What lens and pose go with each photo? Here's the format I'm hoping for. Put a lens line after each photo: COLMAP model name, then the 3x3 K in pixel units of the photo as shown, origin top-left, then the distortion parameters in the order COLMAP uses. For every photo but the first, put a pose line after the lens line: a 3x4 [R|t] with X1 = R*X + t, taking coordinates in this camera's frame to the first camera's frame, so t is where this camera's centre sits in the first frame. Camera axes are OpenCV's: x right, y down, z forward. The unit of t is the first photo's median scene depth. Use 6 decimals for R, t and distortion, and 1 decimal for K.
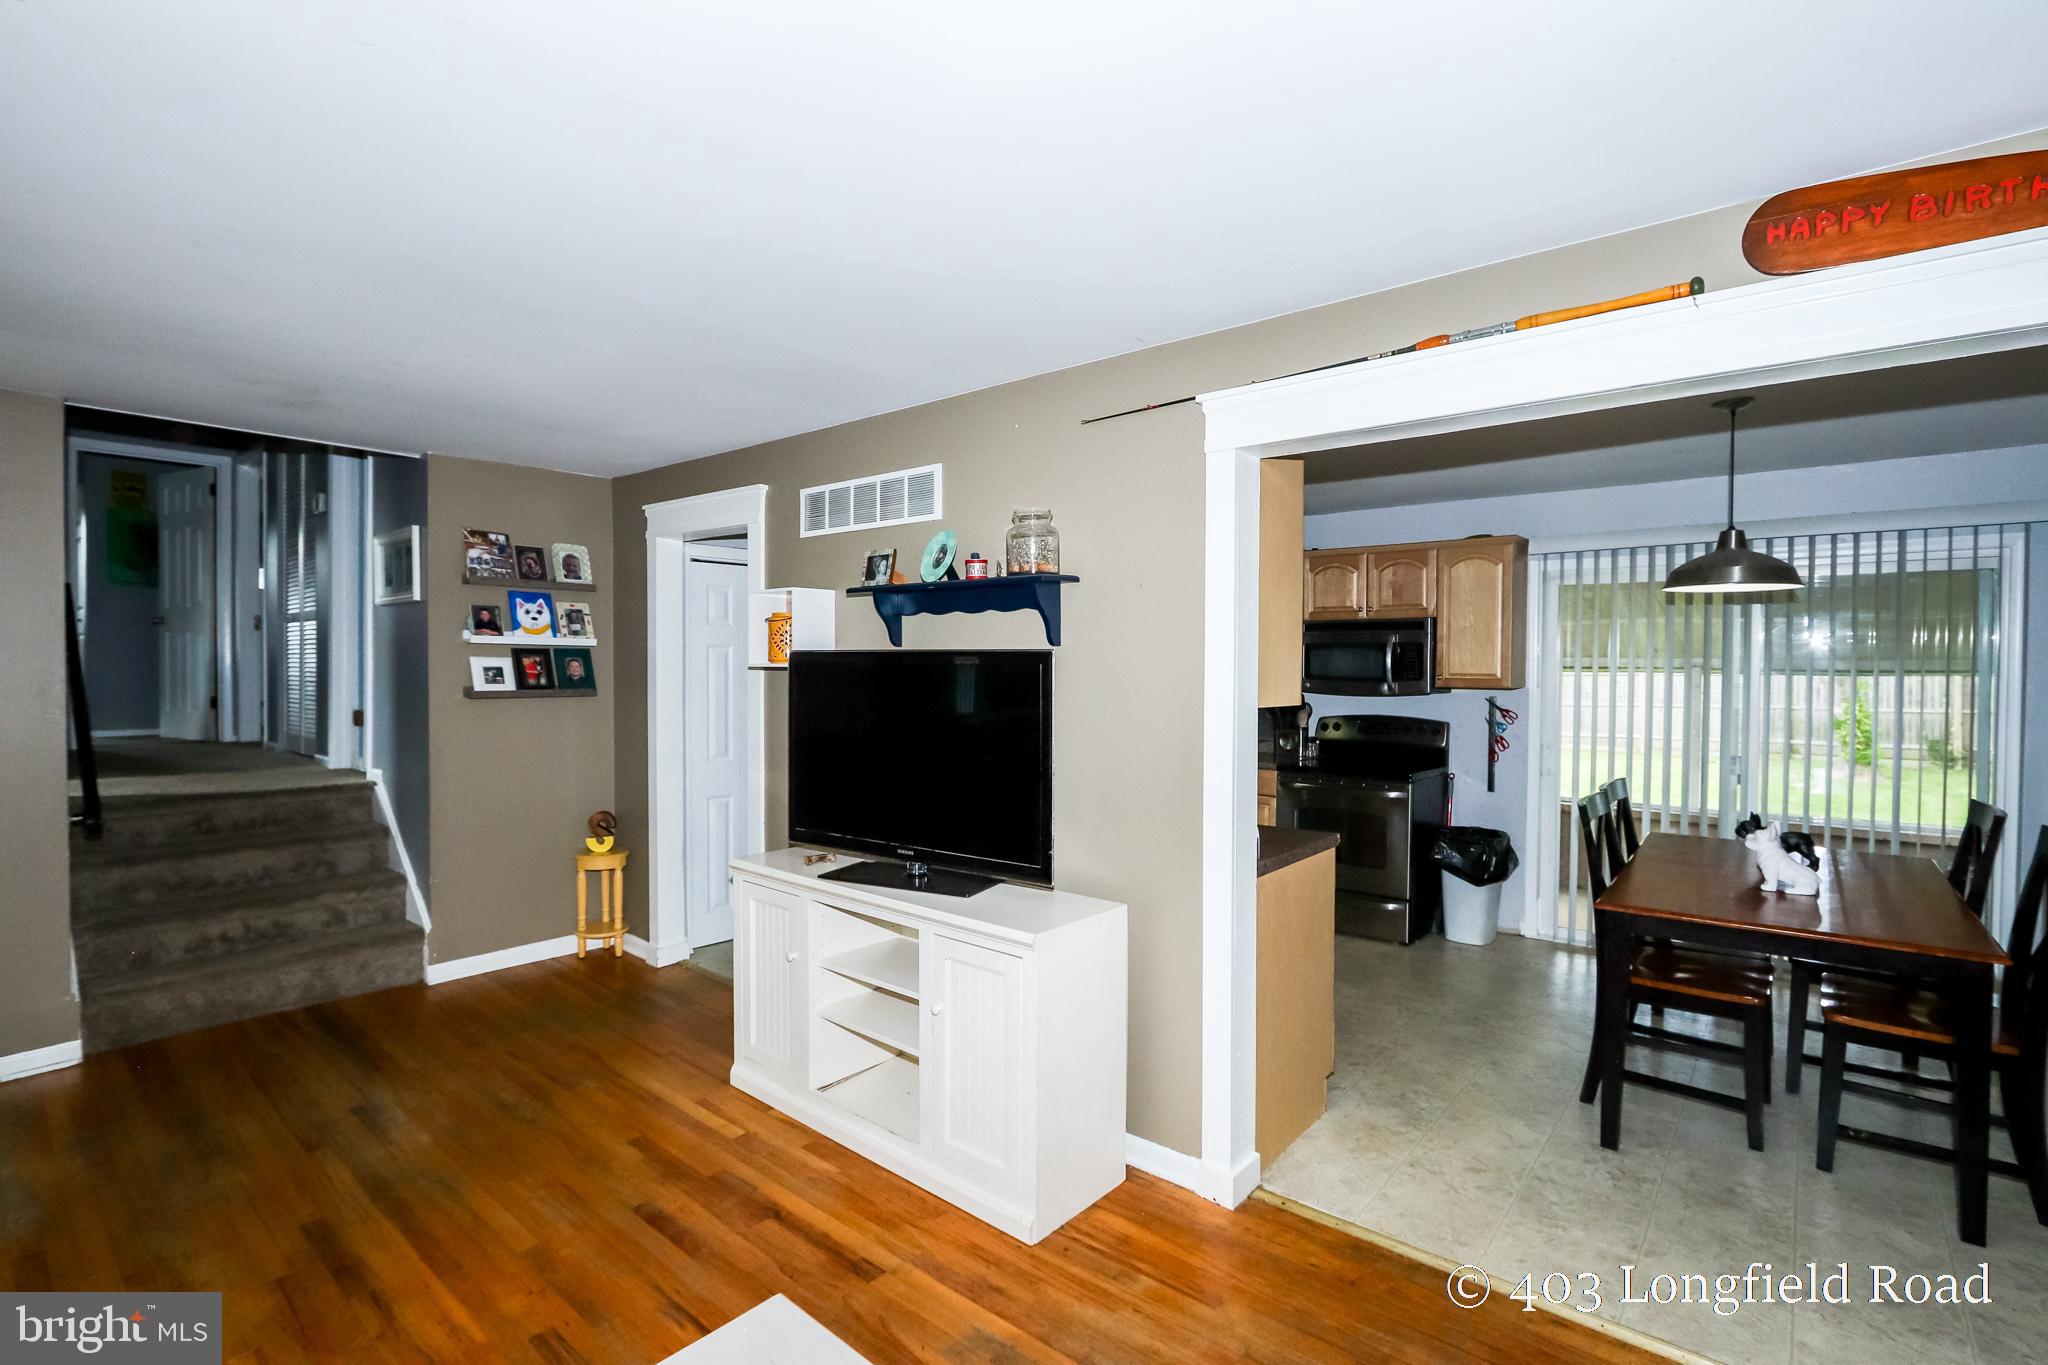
lens RADIAL K [[940.2, 0, 1024.0], [0, 940.2, 682.5], [0, 0, 1]] dist [-0.045291, 0.032474]
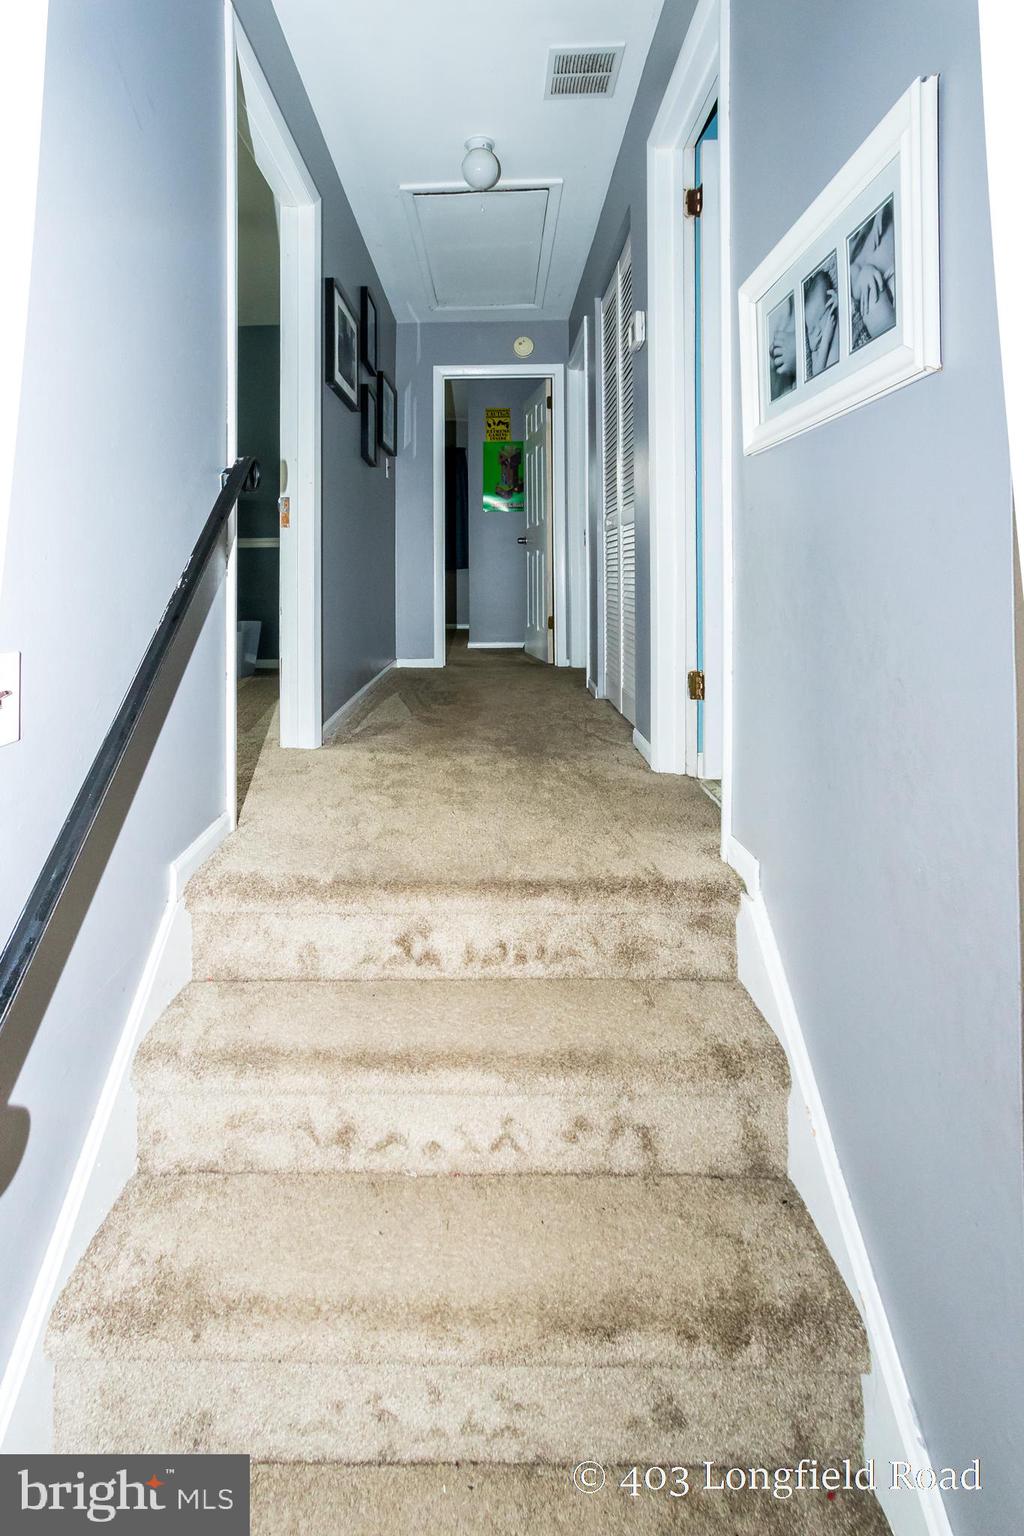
lens RADIAL K [[698.6, 0, 512.0], [0, 698.6, 768.0], [0, 0, 1]] dist [0.001684, 0.000284]
pose [[0.678456, 0.148513, -0.719473, -0.522545], [0.031274, 0.972627, 0.230260, -0.005342], [0.733975, -0.178721, 0.655240, 0.693171]]
